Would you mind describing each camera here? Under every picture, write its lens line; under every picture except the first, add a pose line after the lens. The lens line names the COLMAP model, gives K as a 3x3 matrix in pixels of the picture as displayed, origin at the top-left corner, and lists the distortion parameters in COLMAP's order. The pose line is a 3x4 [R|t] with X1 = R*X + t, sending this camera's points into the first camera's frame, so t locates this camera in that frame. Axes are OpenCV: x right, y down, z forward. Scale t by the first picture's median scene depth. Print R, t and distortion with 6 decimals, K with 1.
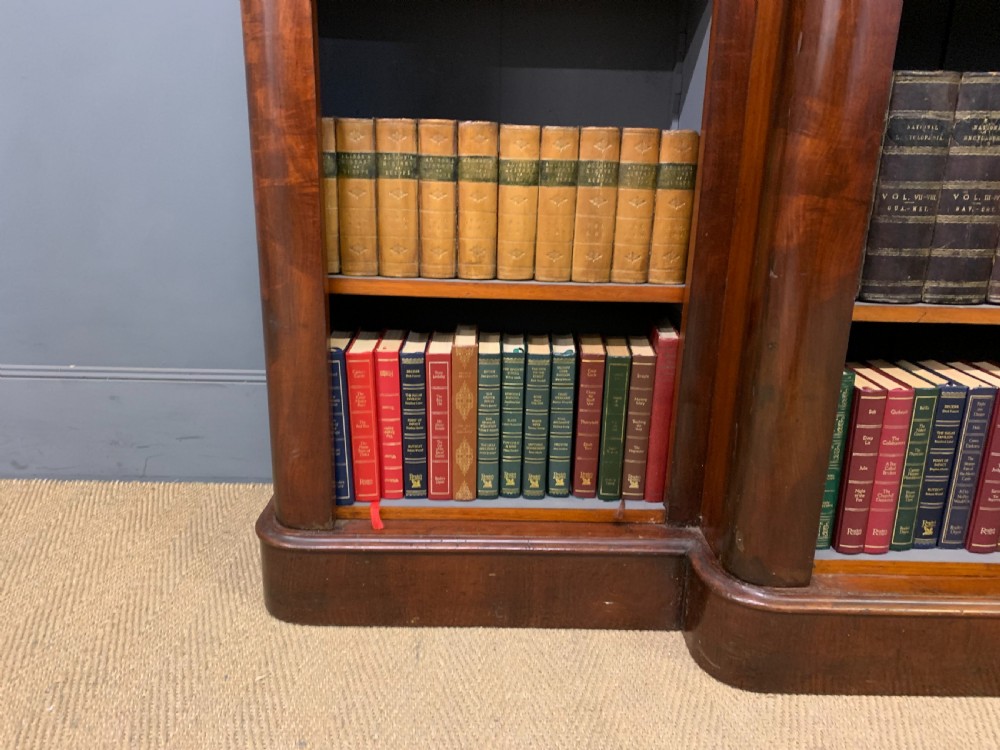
lens RADIAL K [[769.9, 0, 500.0], [0, 769.9, 375.0], [0, 0, 1]] dist [0.045316, -0.047891]
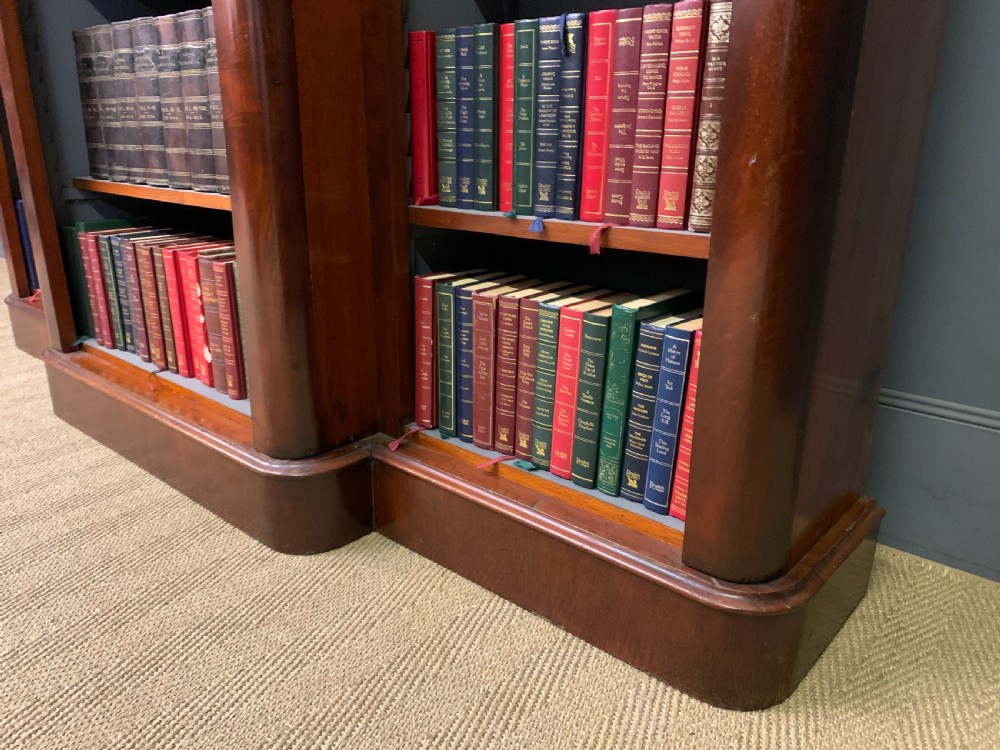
lens RADIAL K [[769.9, 0, 500.0], [0, 769.9, 375.0], [0, 0, 1]] dist [0.045316, -0.047891]
pose [[0.743808, 0.188715, -0.641199, 2.091295], [-0.174479, 0.980873, 0.086285, 0.016113], [0.645218, 0.047696, 0.762508, 0.341974]]
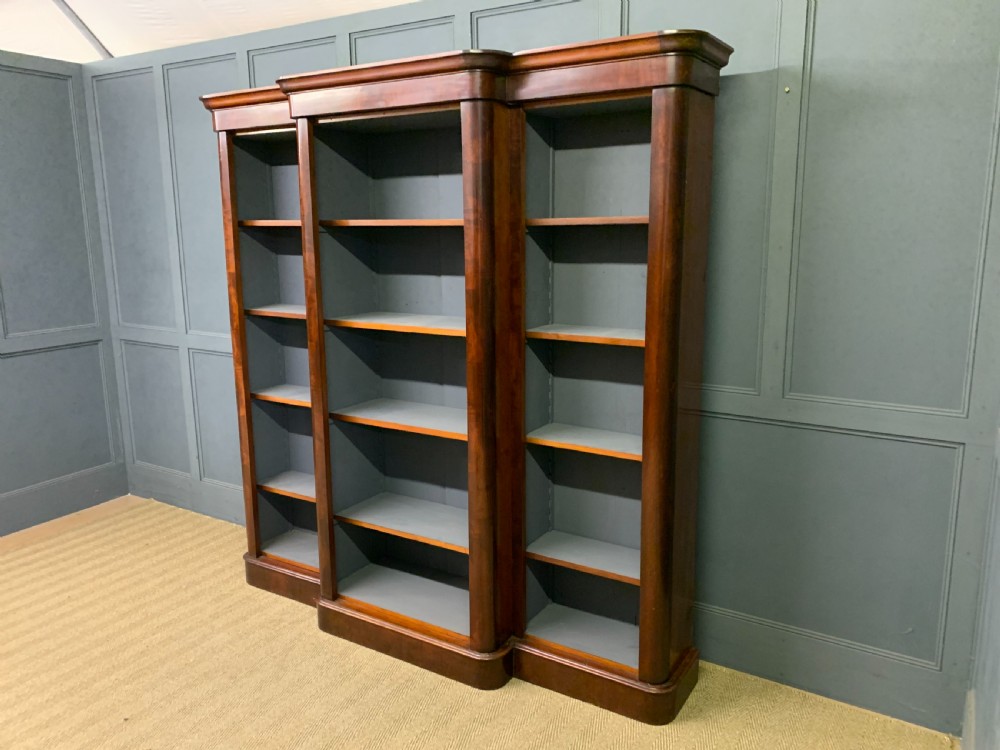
lens RADIAL K [[769.9, 0, 500.0], [0, 769.9, 375.0], [0, 0, 1]] dist [0.045316, -0.047891]
pose [[0.843805, 0.073701, -0.531565, 2.700392], [-0.117565, 0.991851, -0.049103, -0.622091], [0.523614, 0.103926, 0.845593, -1.563077]]
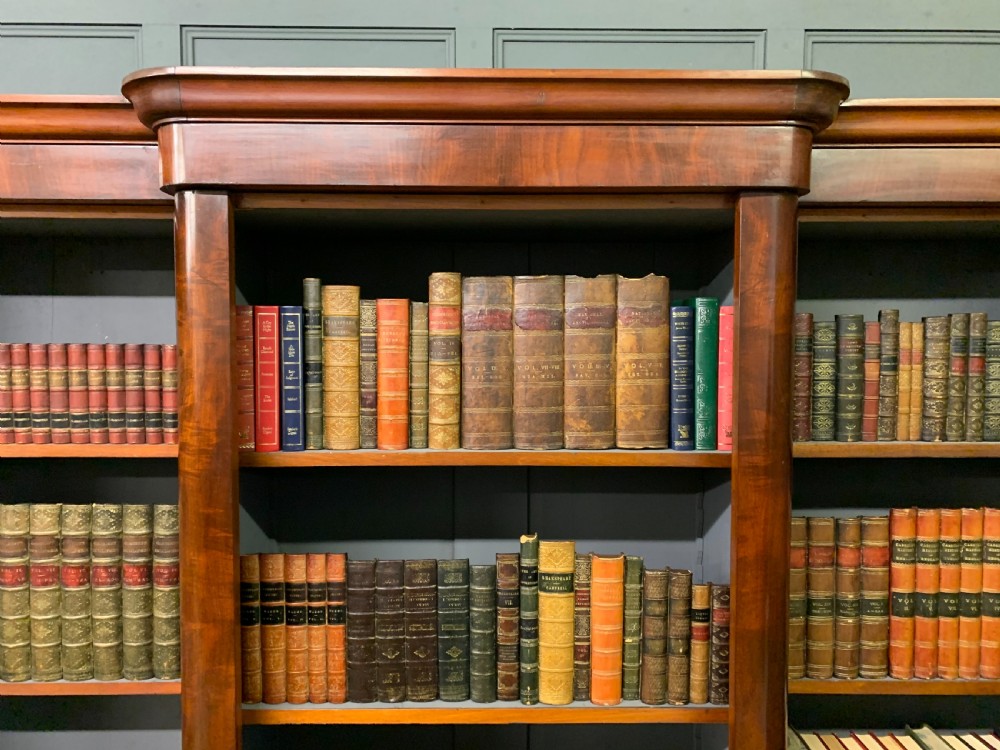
lens RADIAL K [[769.9, 0, 500.0], [0, 769.9, 375.0], [0, 0, 1]] dist [0.045316, -0.047891]
pose [[0.999735, -0.022764, -0.003342, 0.812933], [0.021546, 0.977218, -0.211142, -1.169494], [0.008073, 0.211014, 0.977450, -0.544711]]
